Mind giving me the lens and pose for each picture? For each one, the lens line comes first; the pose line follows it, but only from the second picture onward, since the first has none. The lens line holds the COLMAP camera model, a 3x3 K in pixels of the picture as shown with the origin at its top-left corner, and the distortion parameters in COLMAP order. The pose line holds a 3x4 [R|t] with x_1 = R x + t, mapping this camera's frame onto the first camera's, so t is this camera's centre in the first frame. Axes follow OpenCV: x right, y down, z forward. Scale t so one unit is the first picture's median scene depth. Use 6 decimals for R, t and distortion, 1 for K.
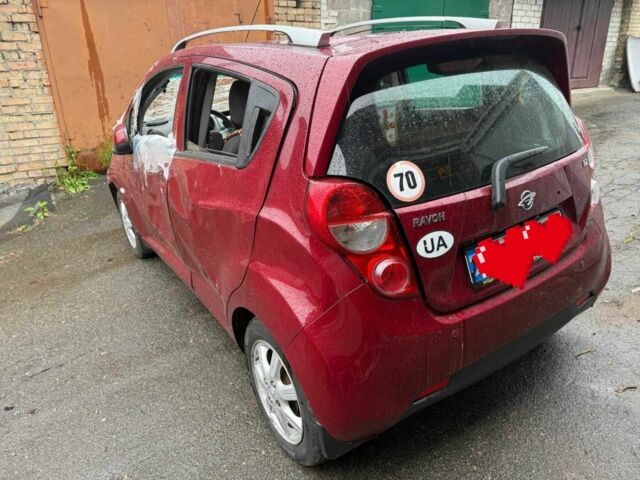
lens RADIAL K [[451.9, 0, 319.3], [0, 451.9, 239.1], [0, 0, 1]] dist [0.028830, -0.035363]
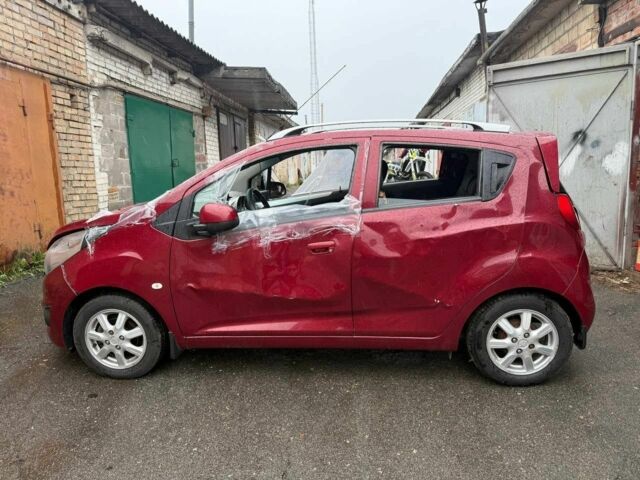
lens RADIAL K [[451.9, 0, 322.5], [0, 451.9, 240.5], [0, 0, 1]] dist [0.028830, -0.035363]
pose [[0.627120, -0.104442, 0.771889, -0.630931], [0.285919, 0.952660, -0.103393, -0.009434], [-0.724549, 0.285537, 0.627294, 0.163404]]
